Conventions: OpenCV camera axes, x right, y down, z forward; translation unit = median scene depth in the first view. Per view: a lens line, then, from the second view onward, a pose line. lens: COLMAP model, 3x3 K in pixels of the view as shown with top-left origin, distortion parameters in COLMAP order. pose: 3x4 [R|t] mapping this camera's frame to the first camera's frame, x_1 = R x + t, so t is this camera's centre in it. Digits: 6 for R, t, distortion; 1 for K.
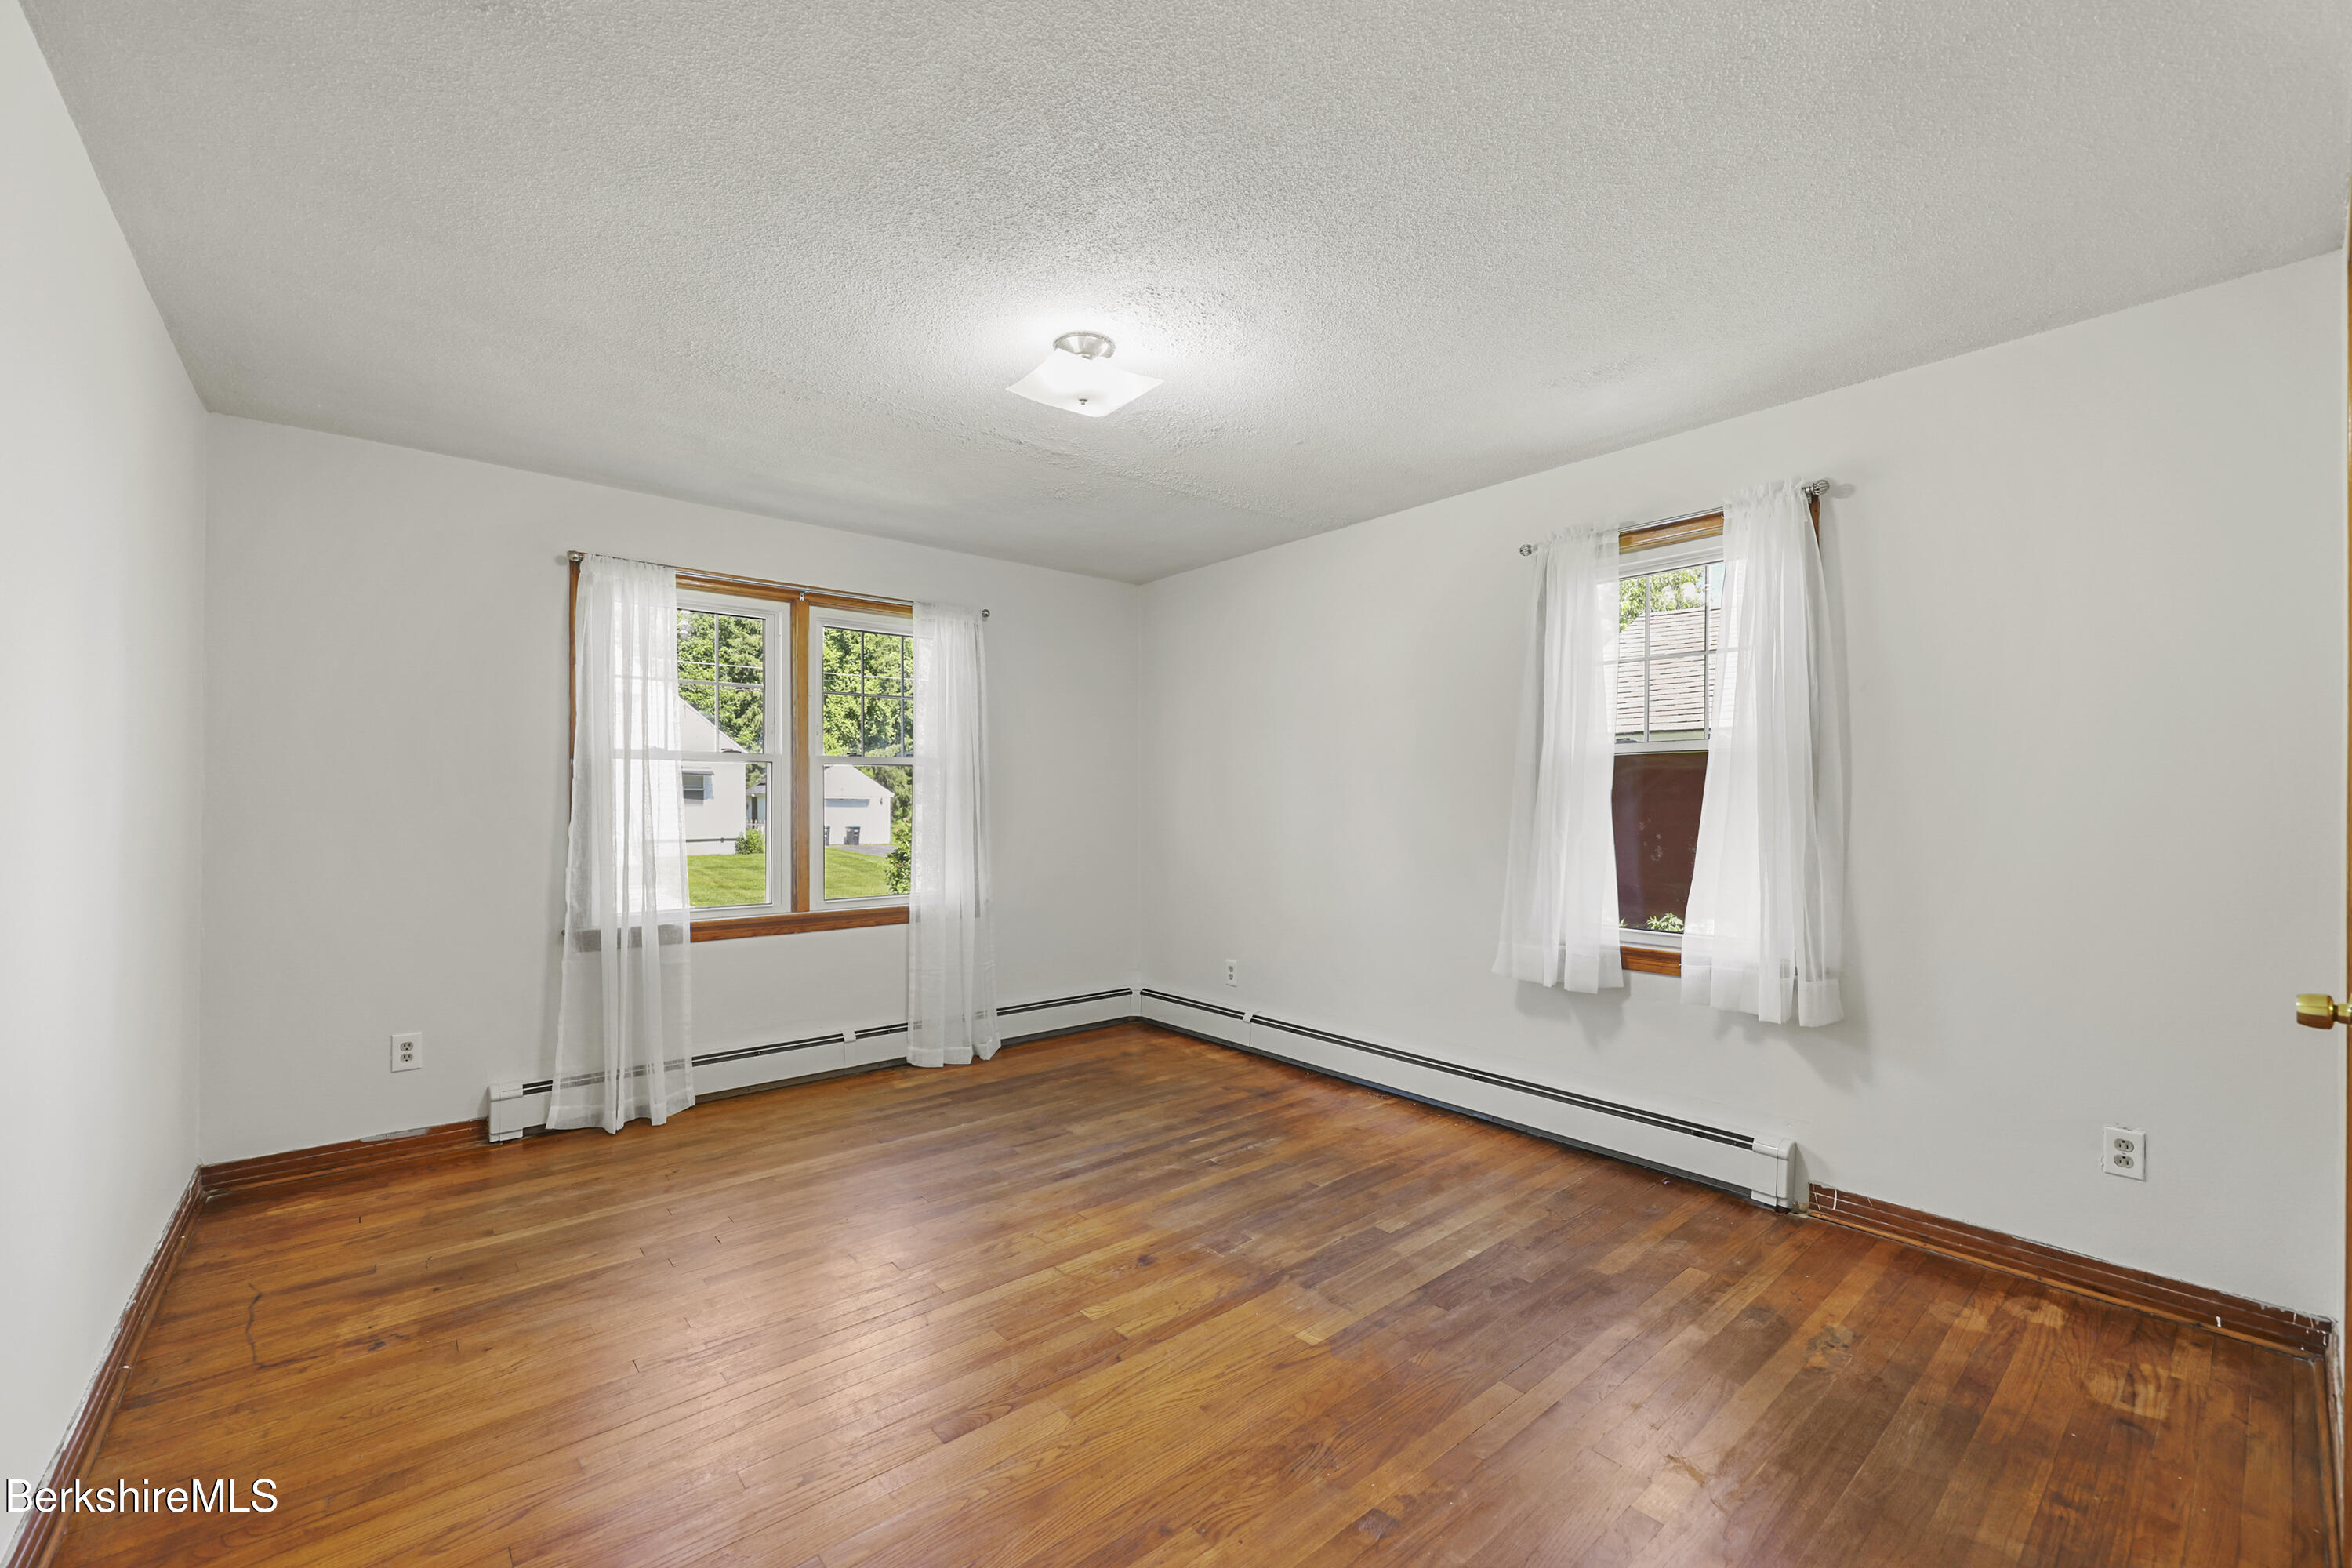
lens RADIAL K [[950.2, 0, 1175.8], [0, 950.2, 798.9], [0, 0, 1]] dist [-0.001597, -0.000349]
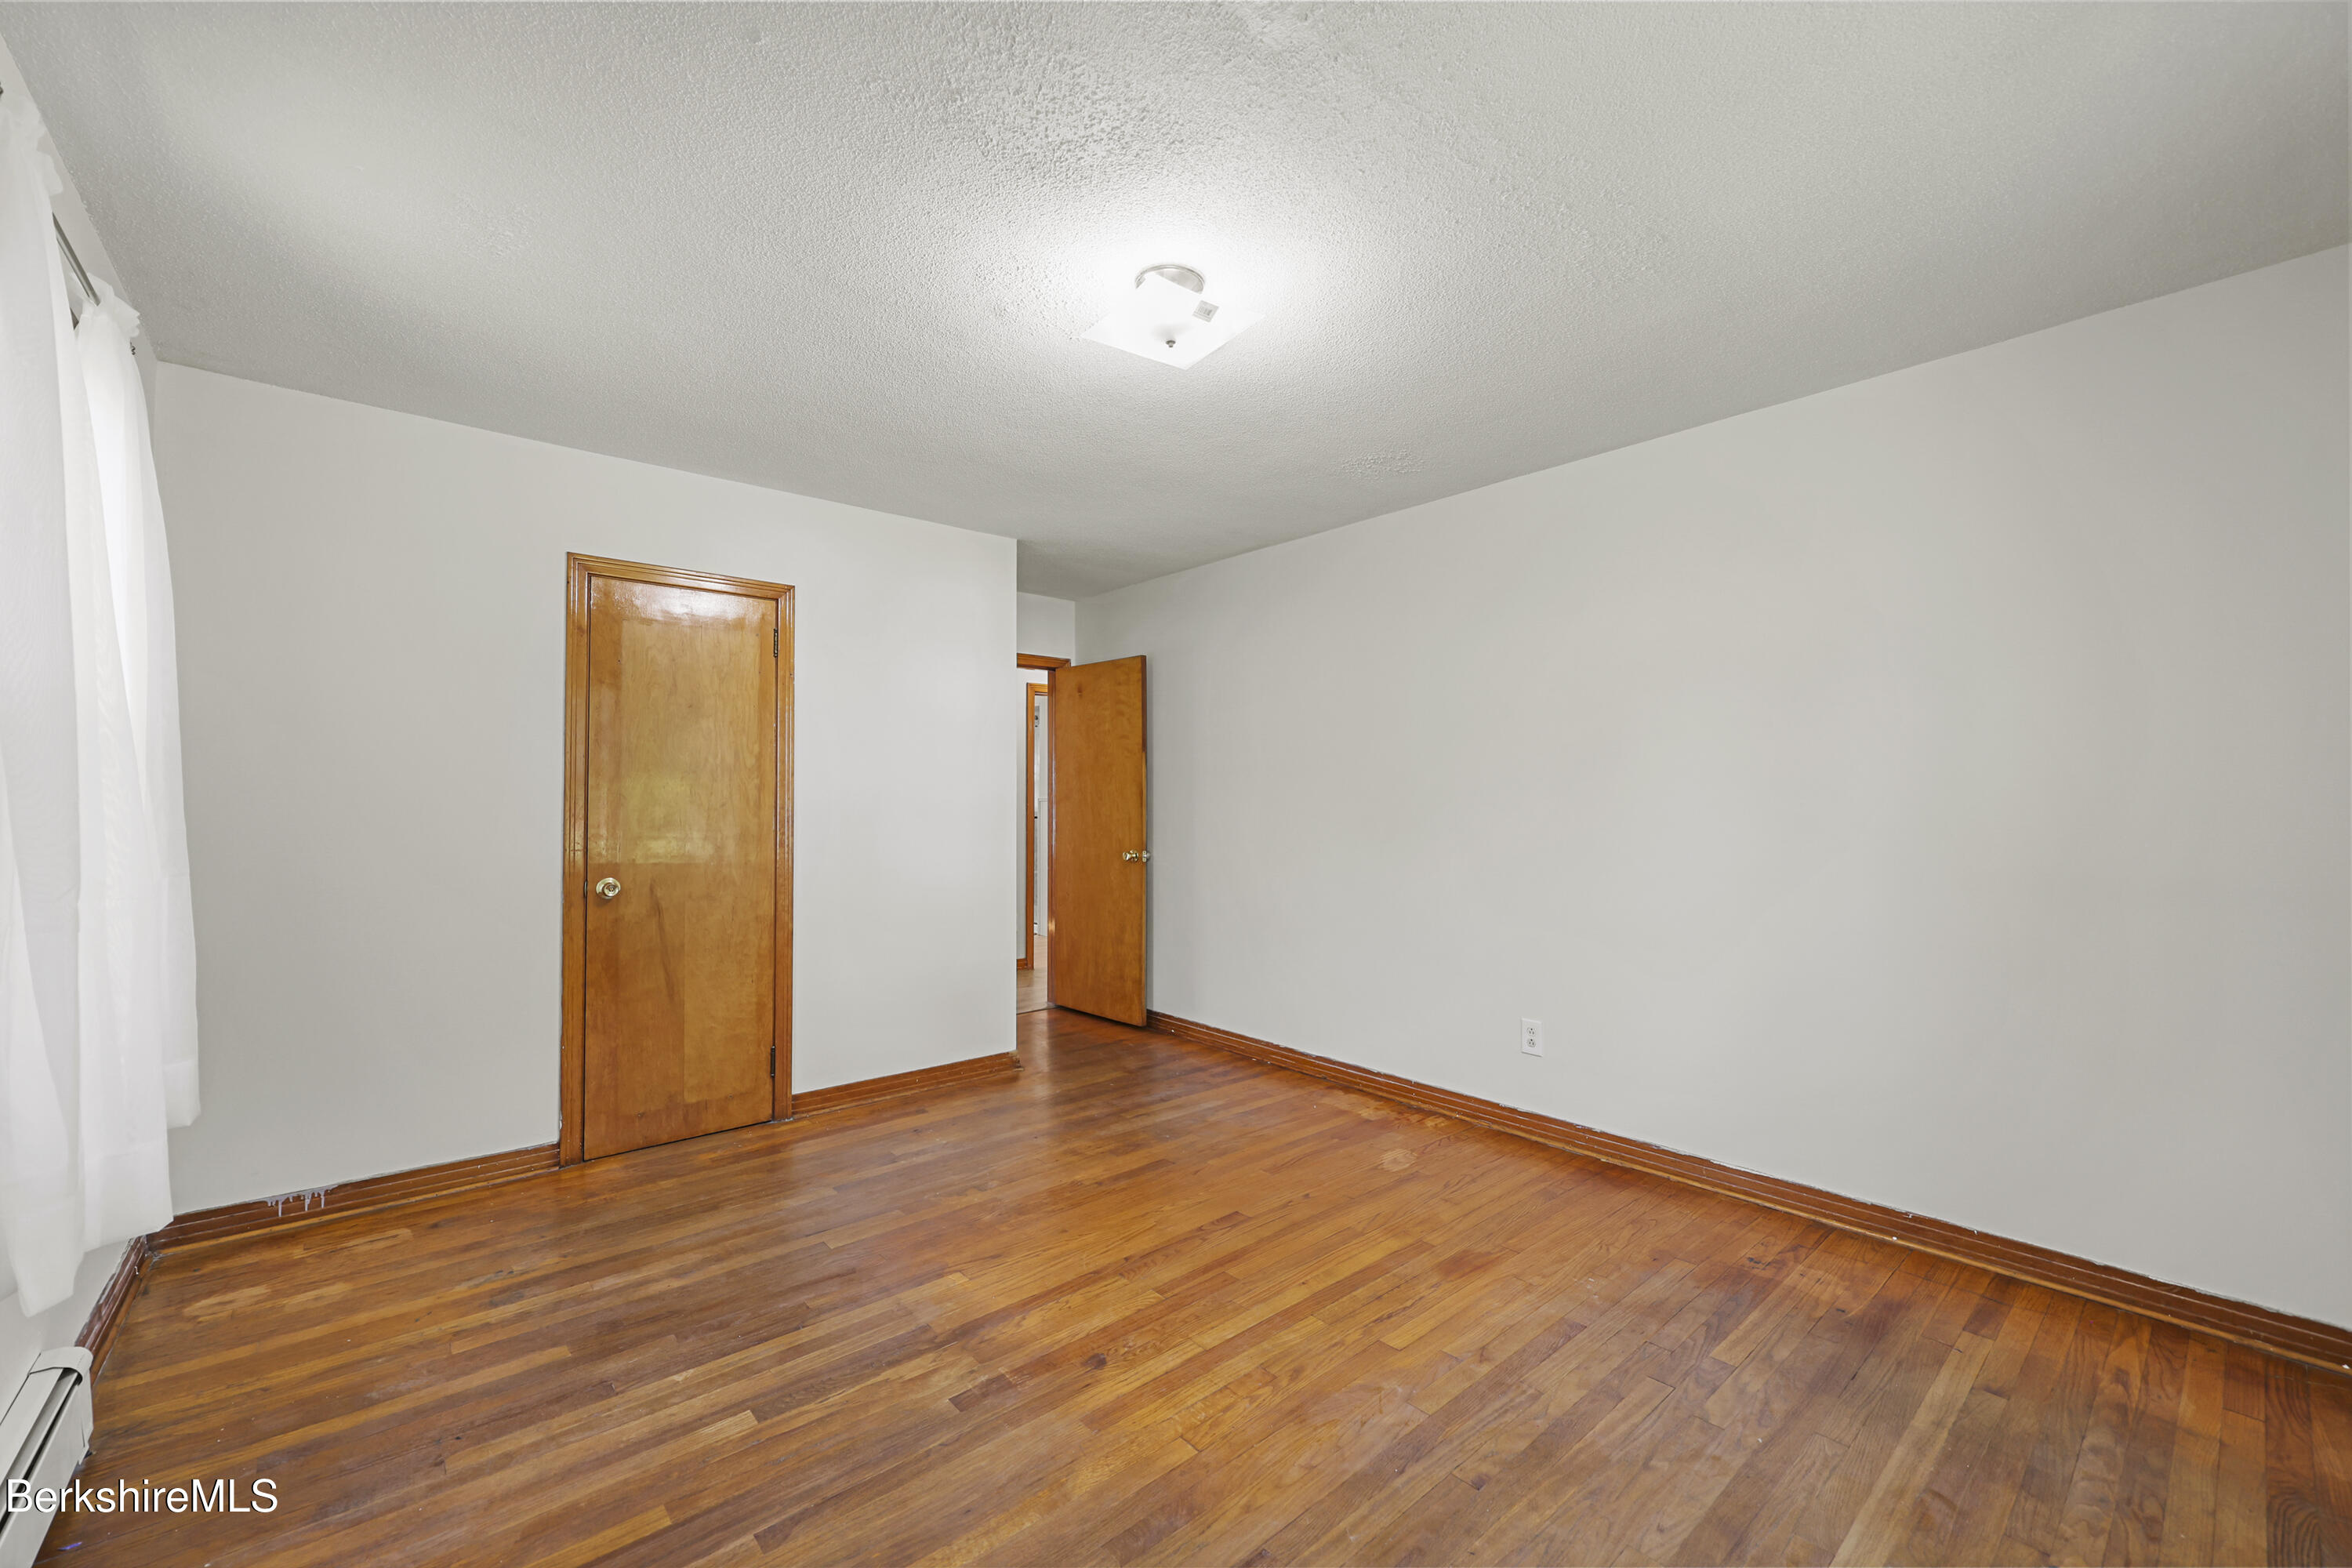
lens RADIAL K [[950.2, 0, 1175.8], [0, 950.2, 798.9], [0, 0, 1]] dist [-0.001597, -0.000349]
pose [[-0.999927, 0.000139, -0.012103, -0.092304], [0.000189, 0.999991, -0.004154, 0.003569], [0.012102, -0.004156, -0.999918, 1.881415]]
